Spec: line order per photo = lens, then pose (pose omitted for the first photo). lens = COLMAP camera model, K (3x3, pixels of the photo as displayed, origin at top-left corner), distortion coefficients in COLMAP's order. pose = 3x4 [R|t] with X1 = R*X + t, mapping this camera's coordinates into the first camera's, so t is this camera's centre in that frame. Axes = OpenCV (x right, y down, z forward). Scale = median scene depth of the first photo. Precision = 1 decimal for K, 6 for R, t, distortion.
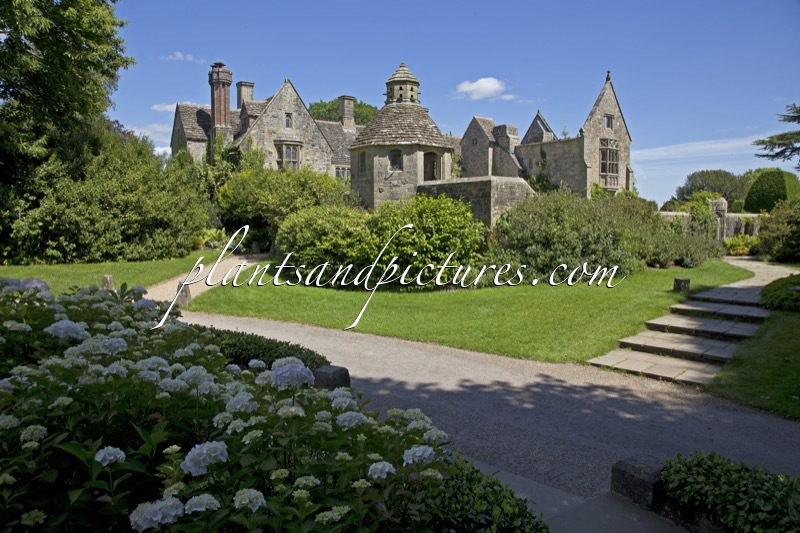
lens RADIAL K [[542.7, 0, 397.1], [0, 542.7, 269.3], [0, 0, 1]] dist [-0.063414, 0.001874]
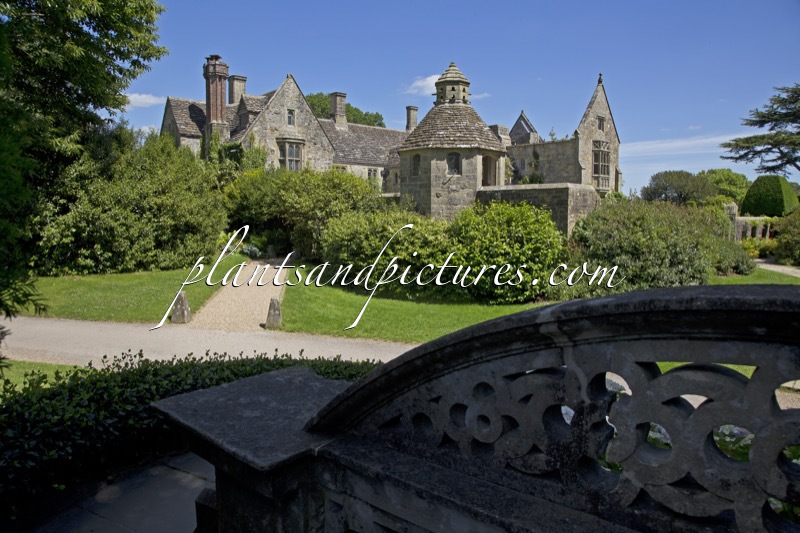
lens RADIAL K [[542.7, 0, 401.2], [0, 542.7, 266.1], [0, 0, 1]] dist [-0.063414, 0.001874]
pose [[0.996227, -0.004131, 0.086683, -0.165831], [0.004113, 0.999991, 0.000394, -0.019502], [-0.086684, -0.000036, 0.996236, 0.048093]]
